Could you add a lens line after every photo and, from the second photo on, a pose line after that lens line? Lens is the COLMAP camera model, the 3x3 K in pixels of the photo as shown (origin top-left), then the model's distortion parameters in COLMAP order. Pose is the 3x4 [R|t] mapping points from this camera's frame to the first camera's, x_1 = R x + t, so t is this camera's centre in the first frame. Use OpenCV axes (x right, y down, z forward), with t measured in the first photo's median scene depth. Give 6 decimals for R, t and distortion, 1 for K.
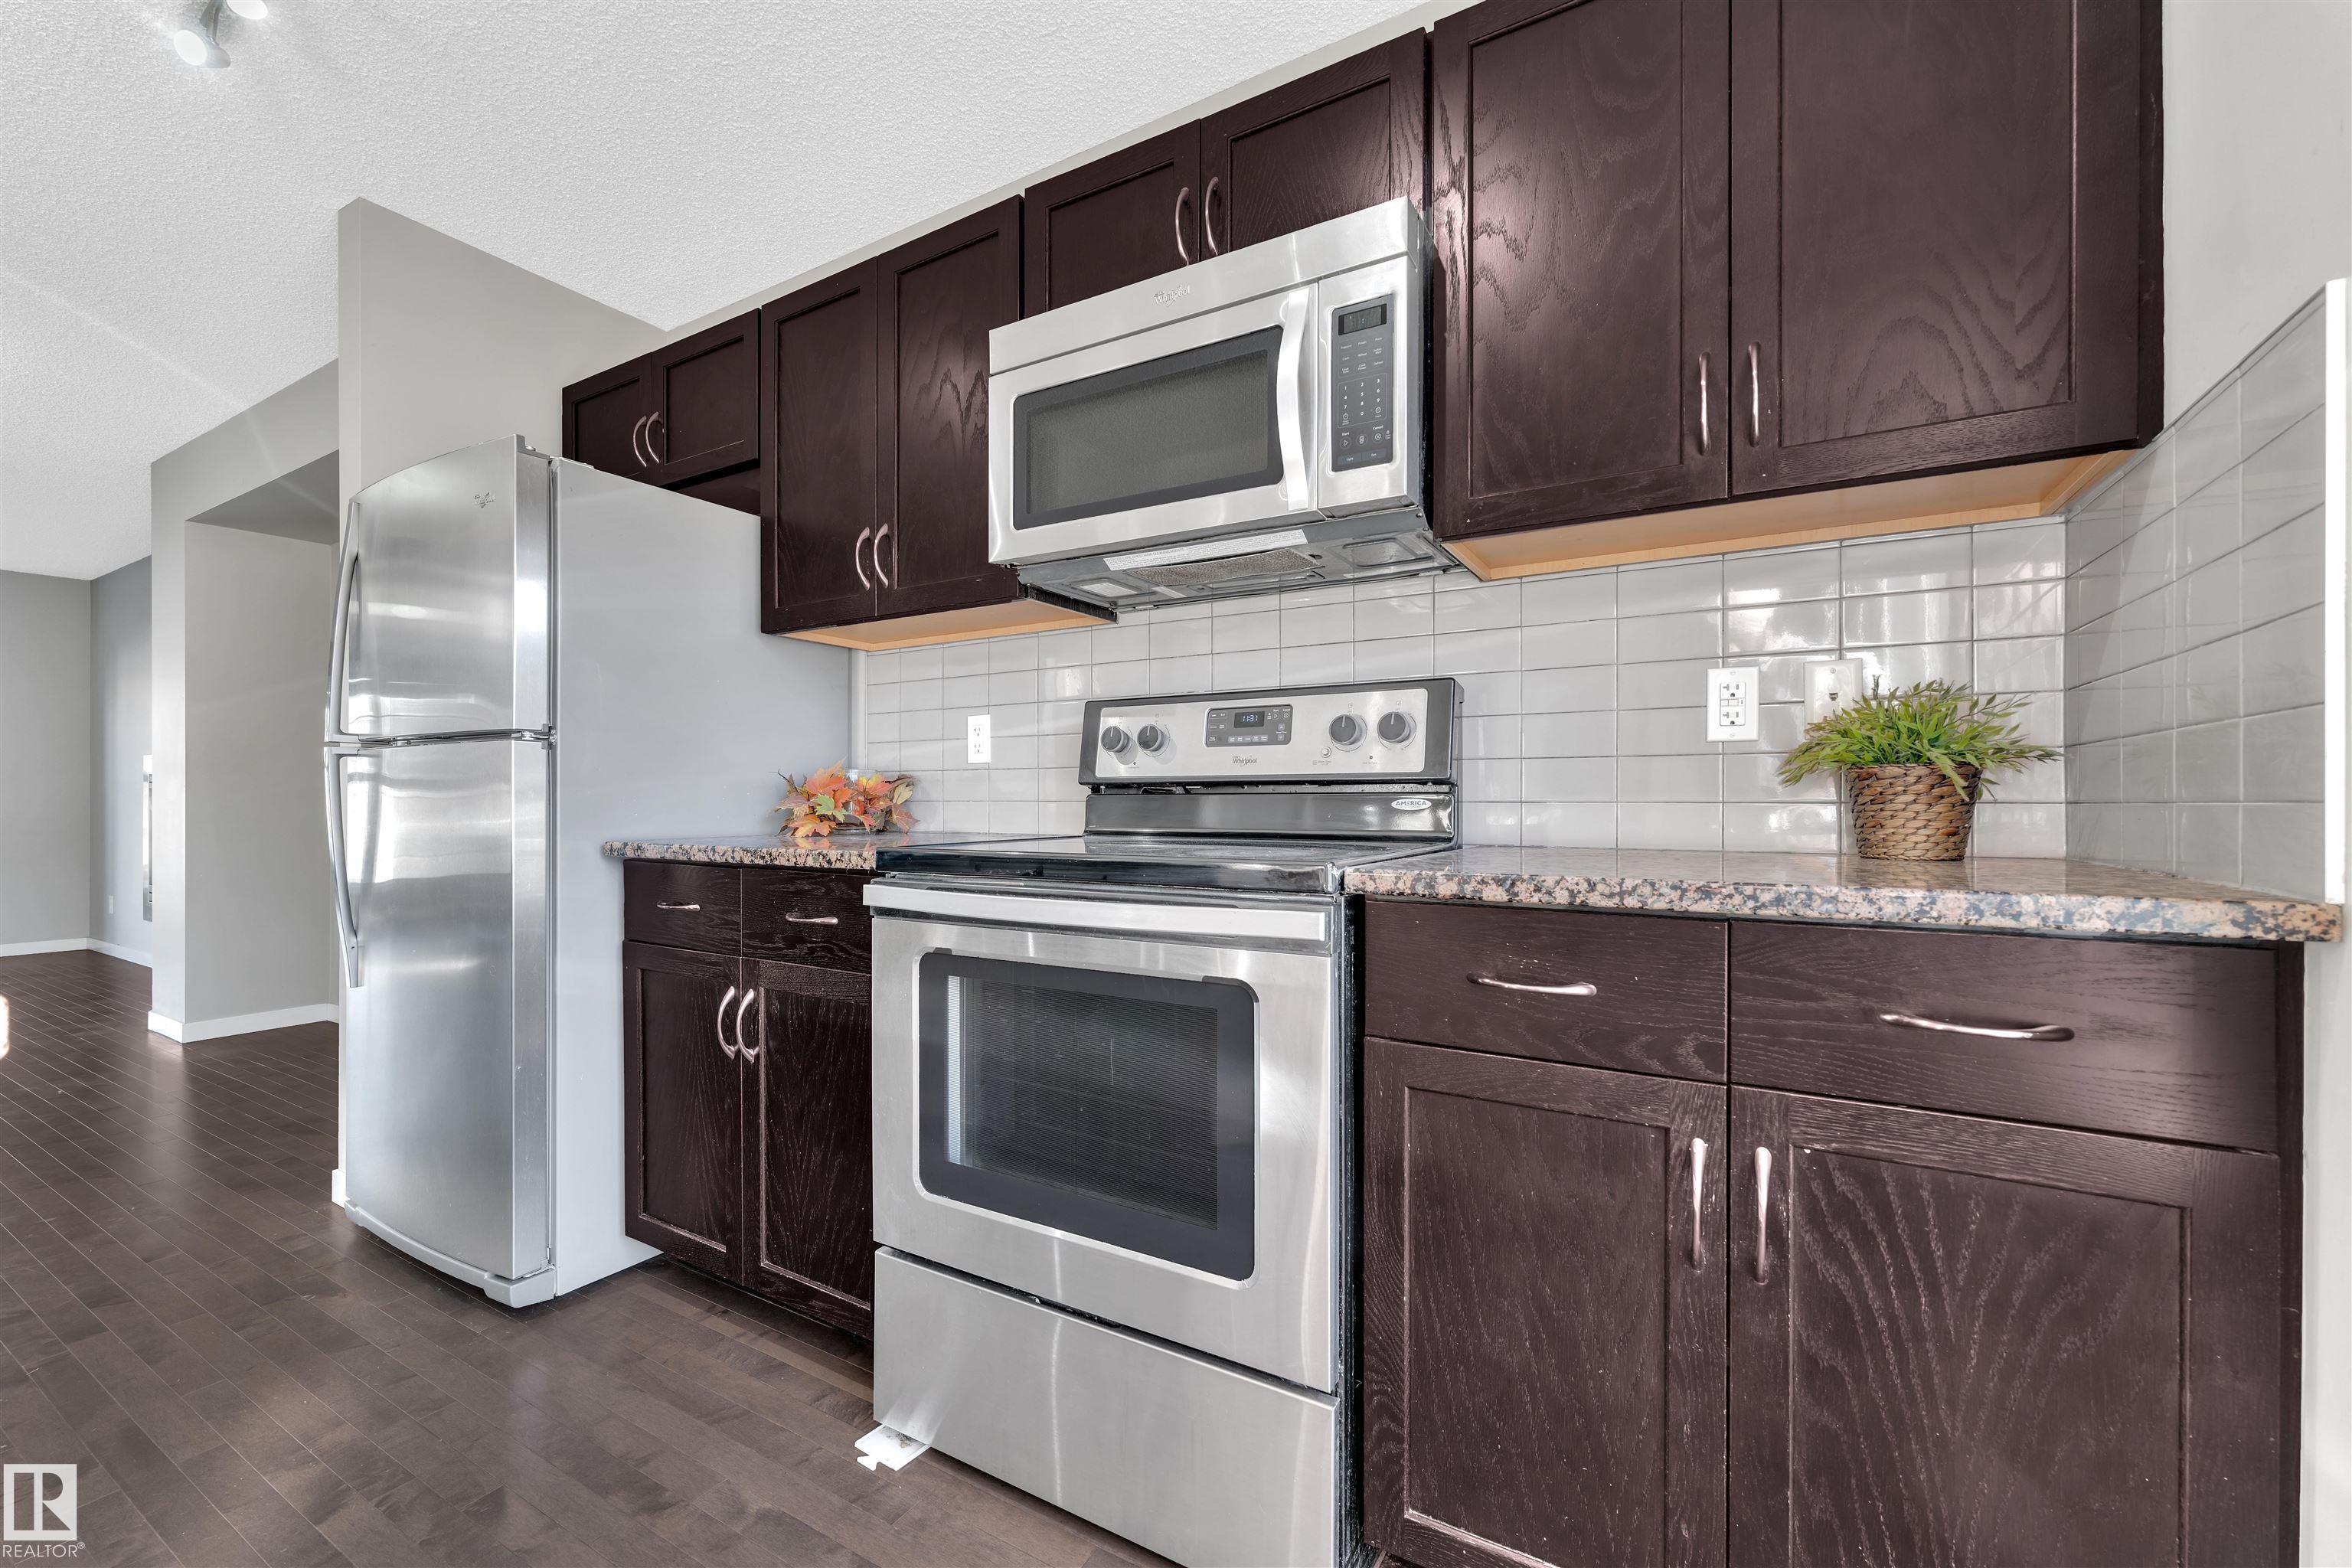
lens RADIAL K [[955.9, 0, 1160.9], [0, 955.9, 800.9], [0, 0, 1]] dist [-0.000705, -0.000234]
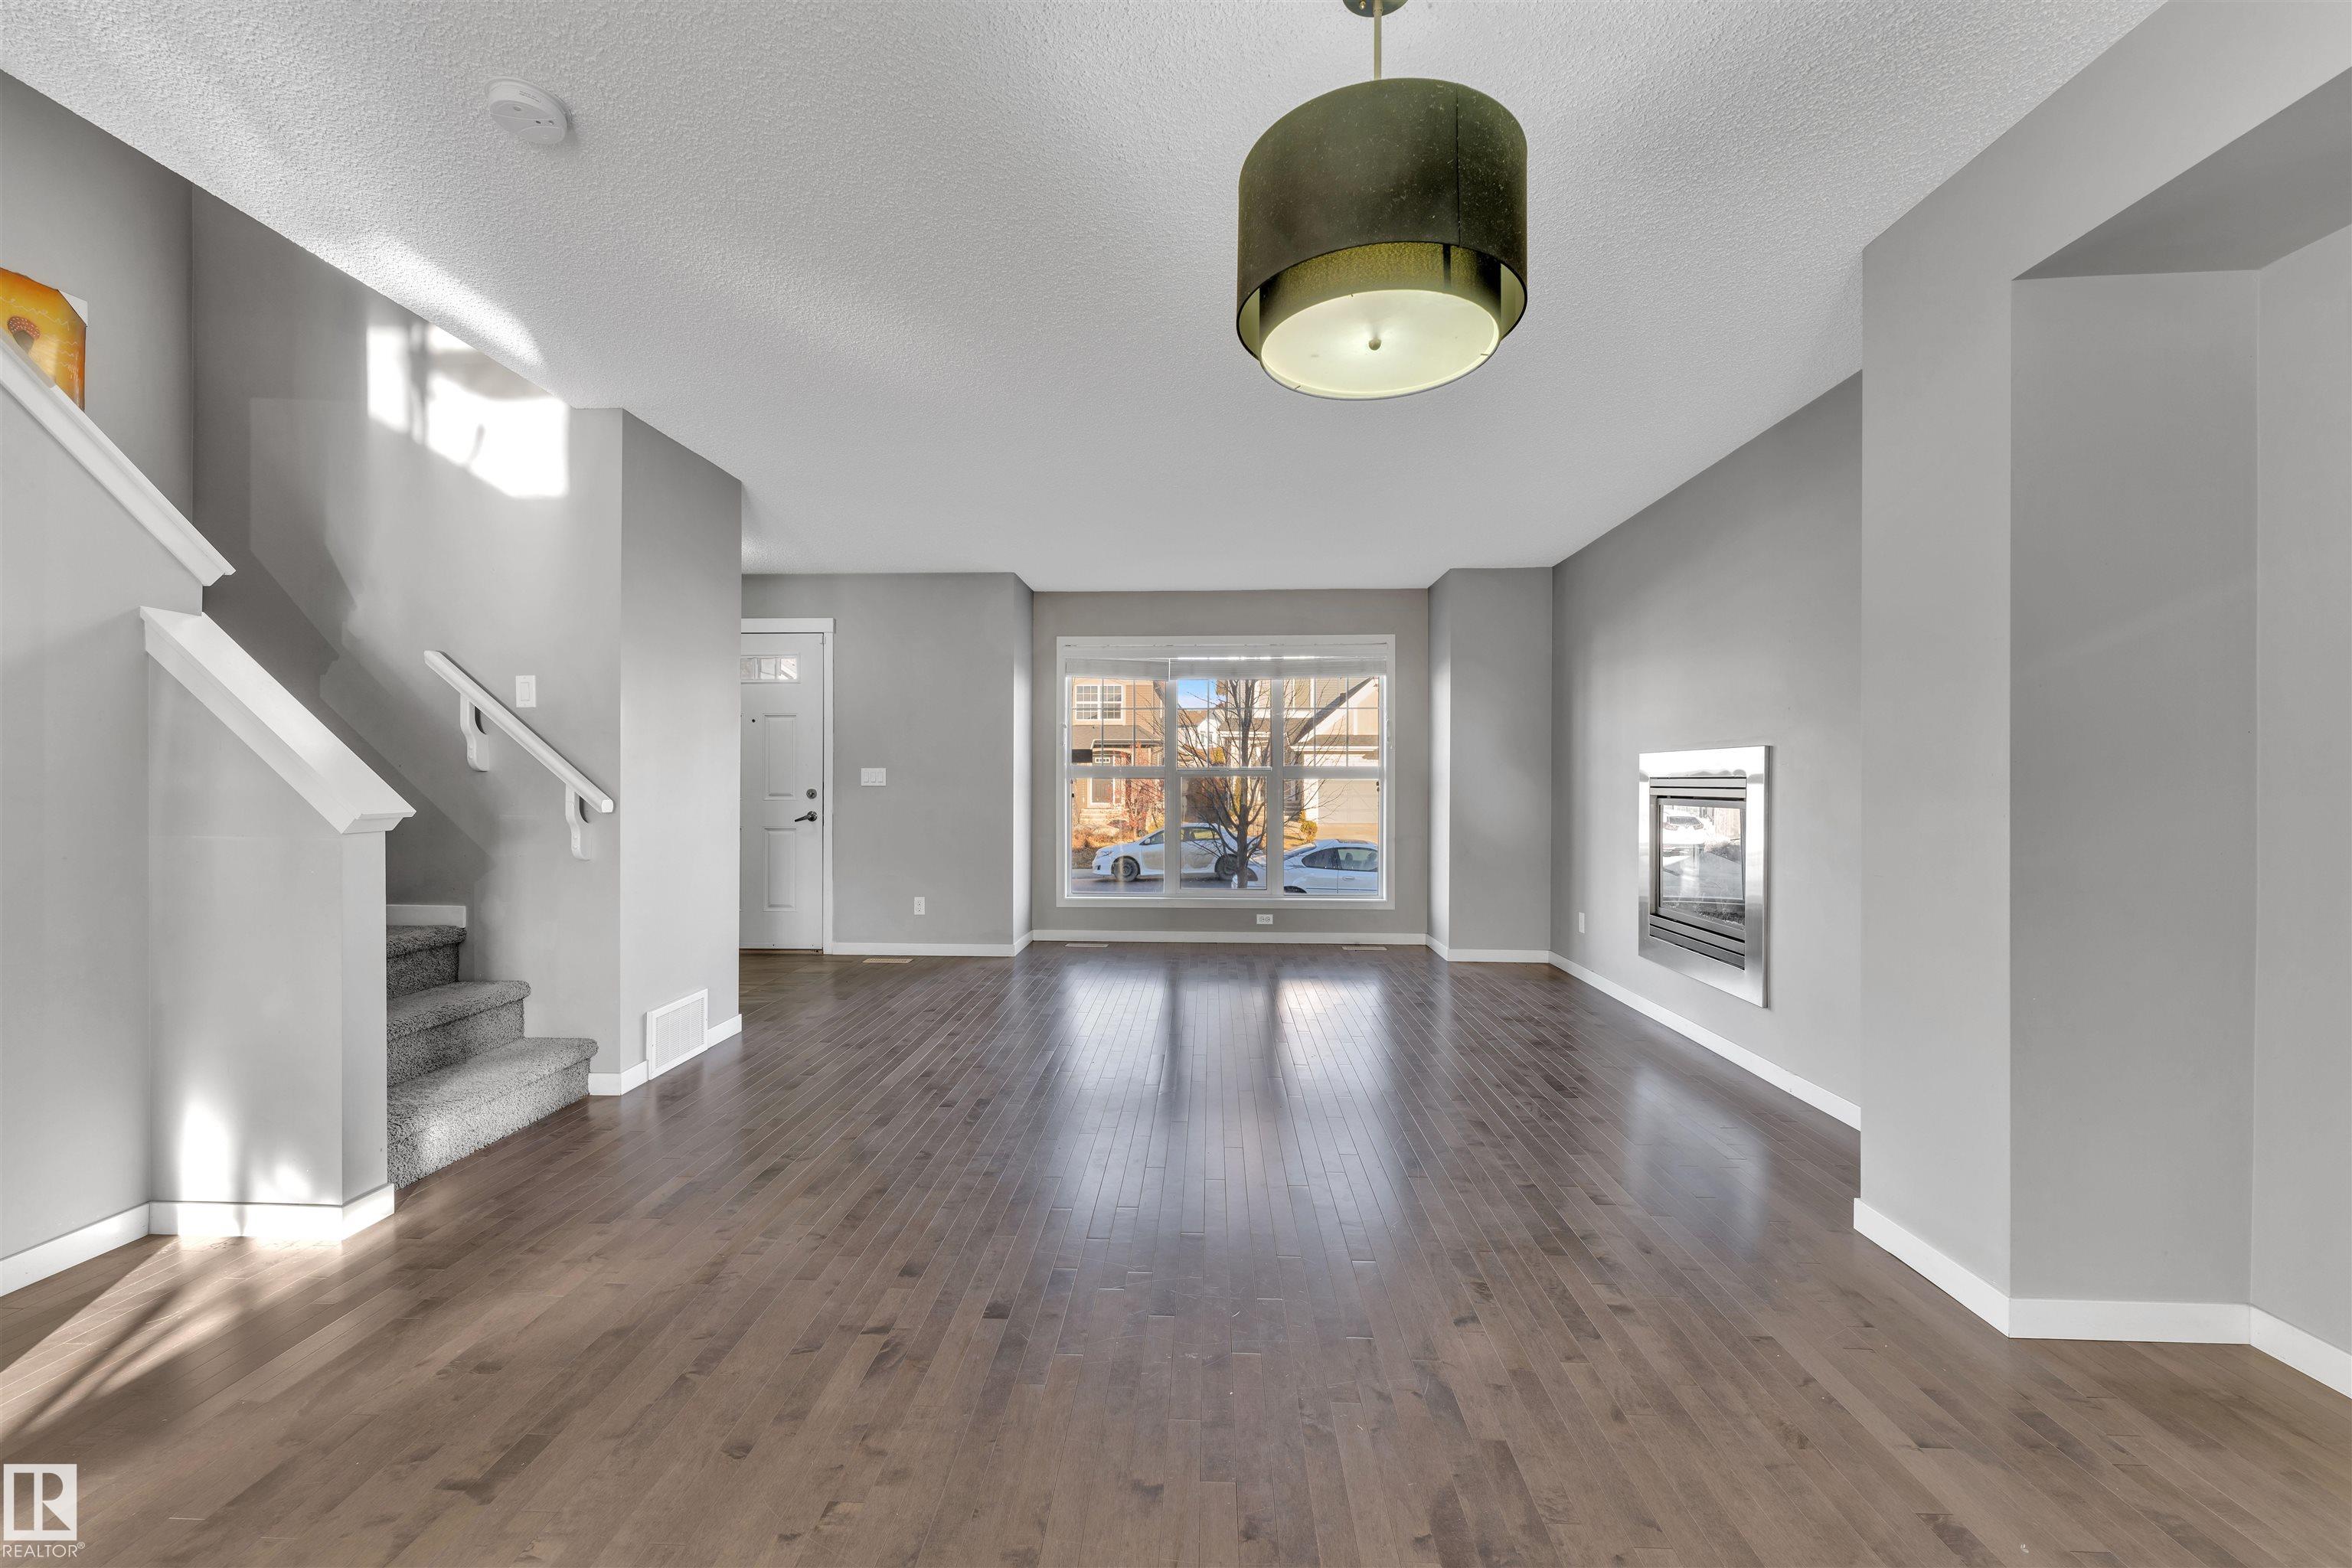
lens RADIAL K [[940.8, 0, 1173.3], [0, 940.8, 788.3], [0, 0, 1]] dist [0.001450, -0.000305]
pose [[0.480051, 0.007474, -0.877209, -2.536148], [-0.004135, 0.999972, 0.006257, -0.098468], [0.877231, 0.000623, 0.480068, 1.215683]]
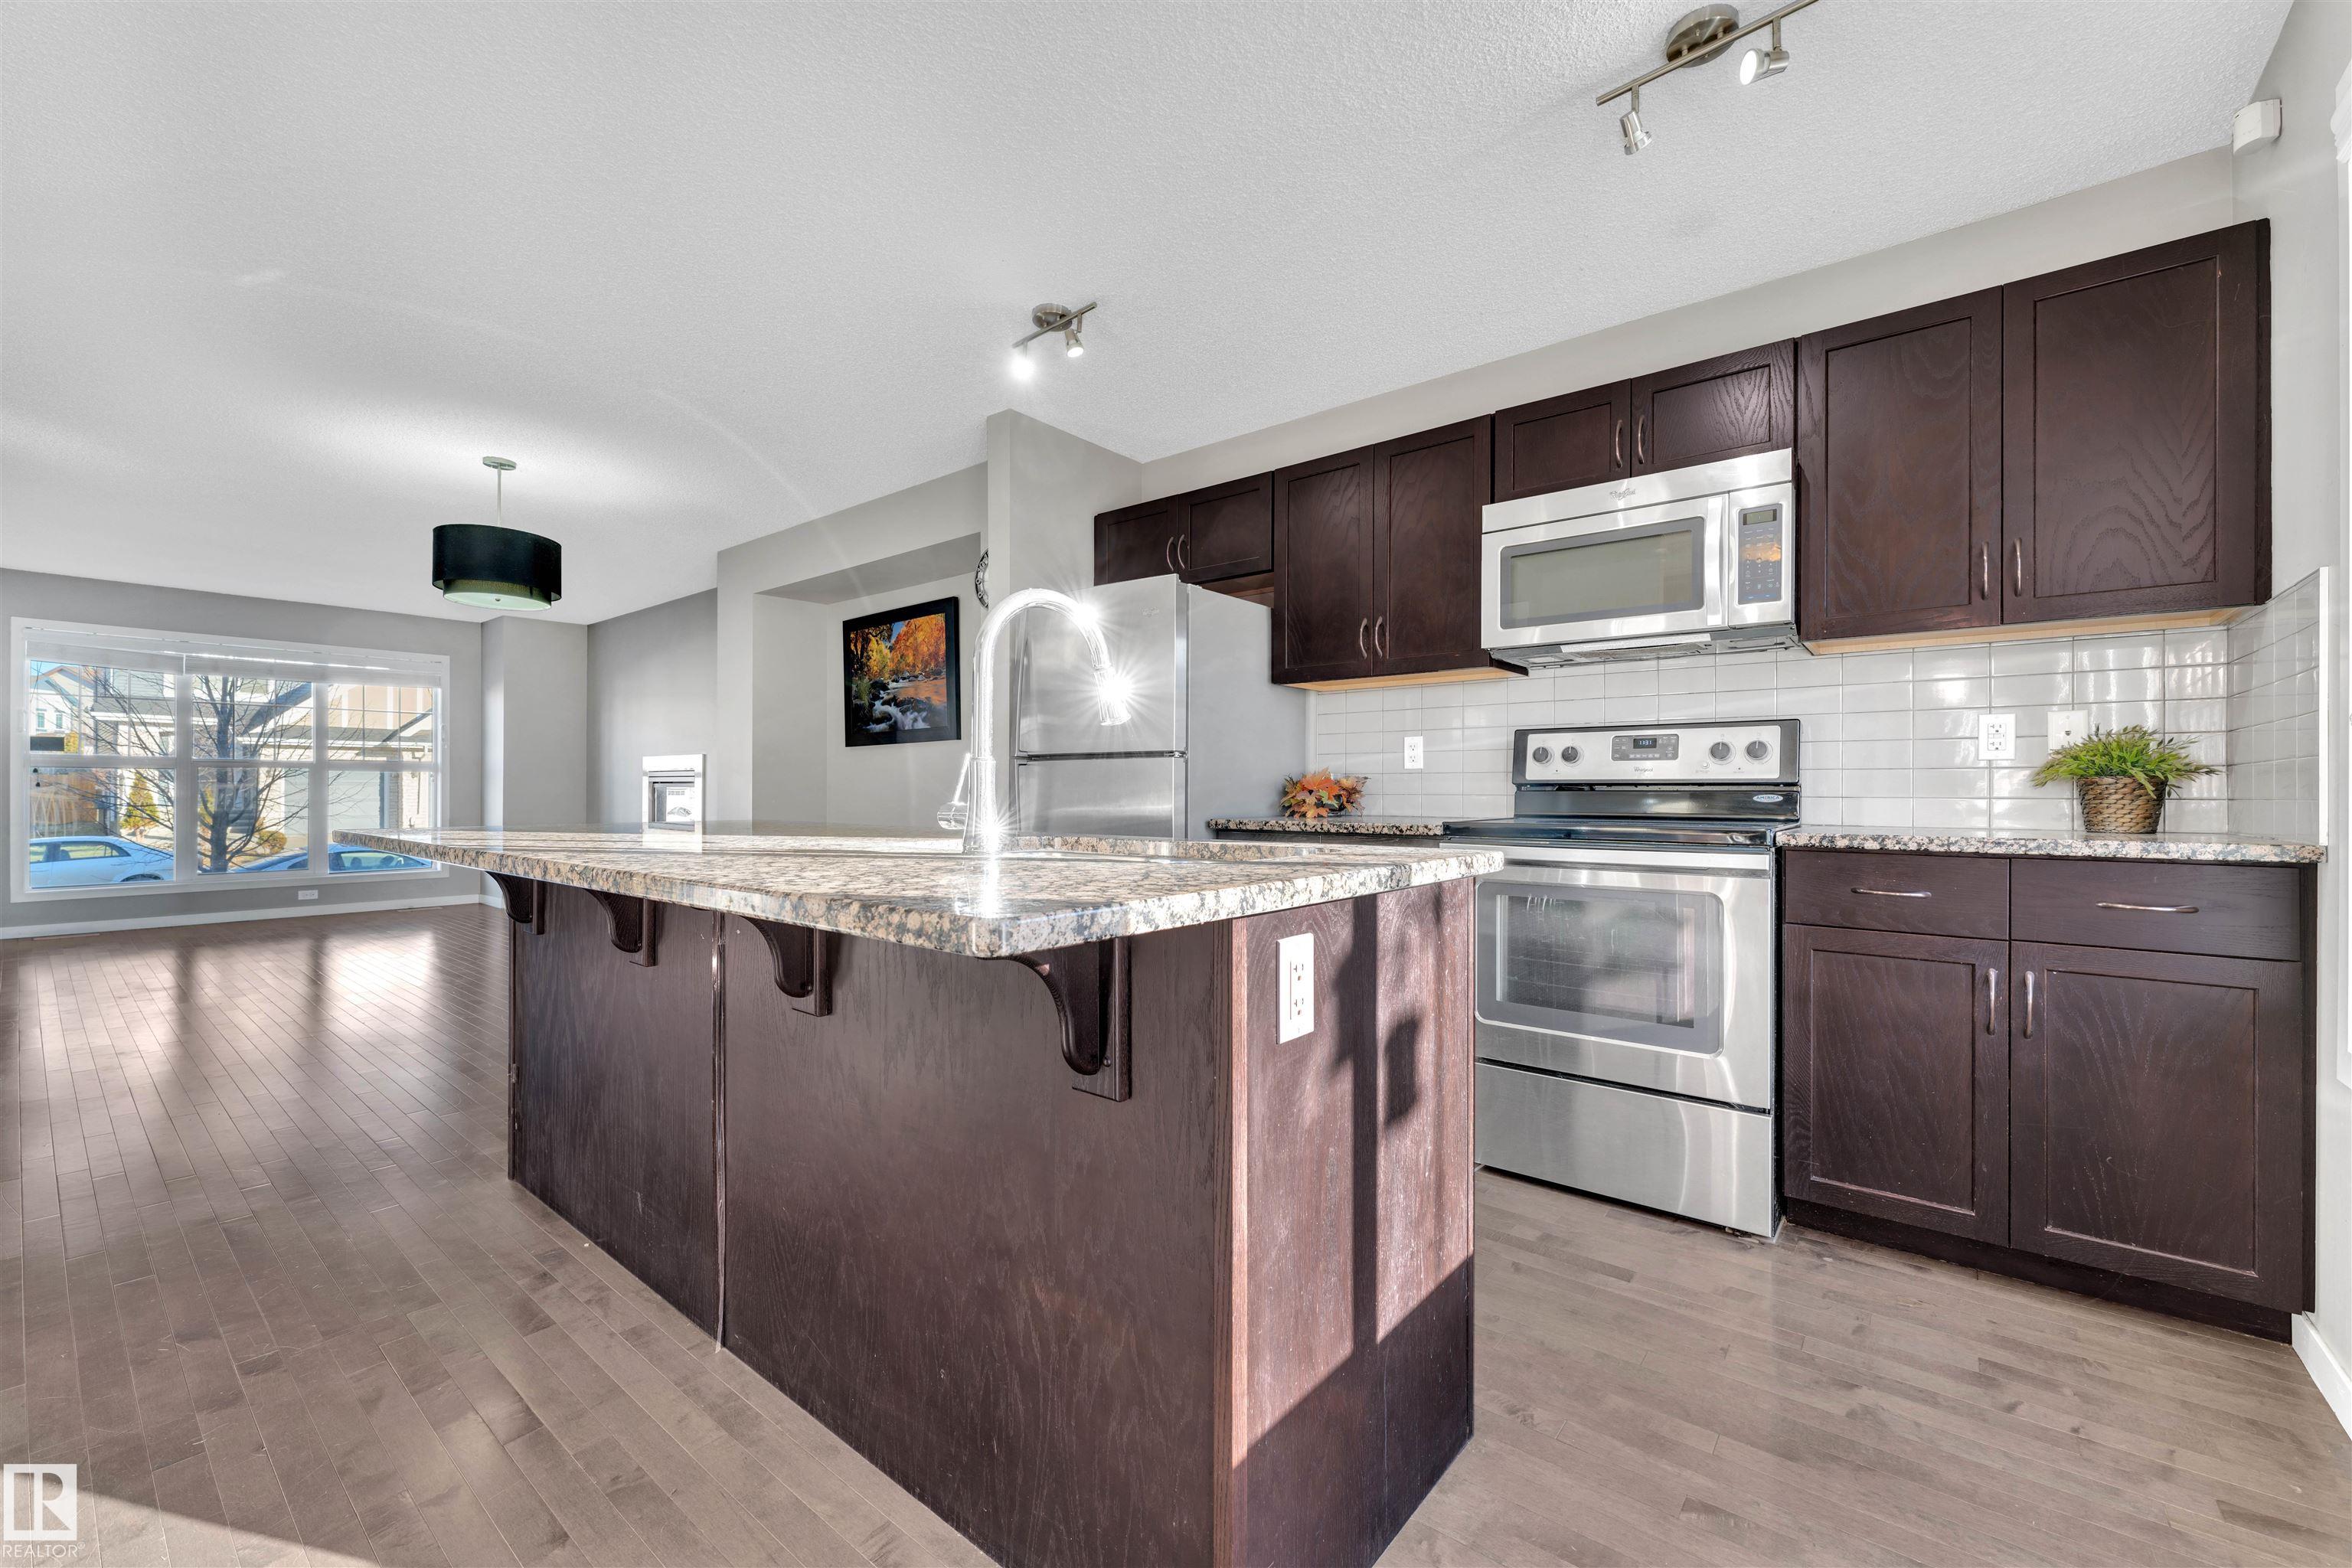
lens RADIAL K [[940.8, 0, 1173.3], [0, 940.8, 788.3], [0, 0, 1]] dist [0.001450, -0.000305]
pose [[0.989574, 0.003014, -0.143994, -0.646305], [-0.003630, 0.999985, -0.004014, -0.004115], [0.143980, 0.004494, 0.989570, -0.908911]]
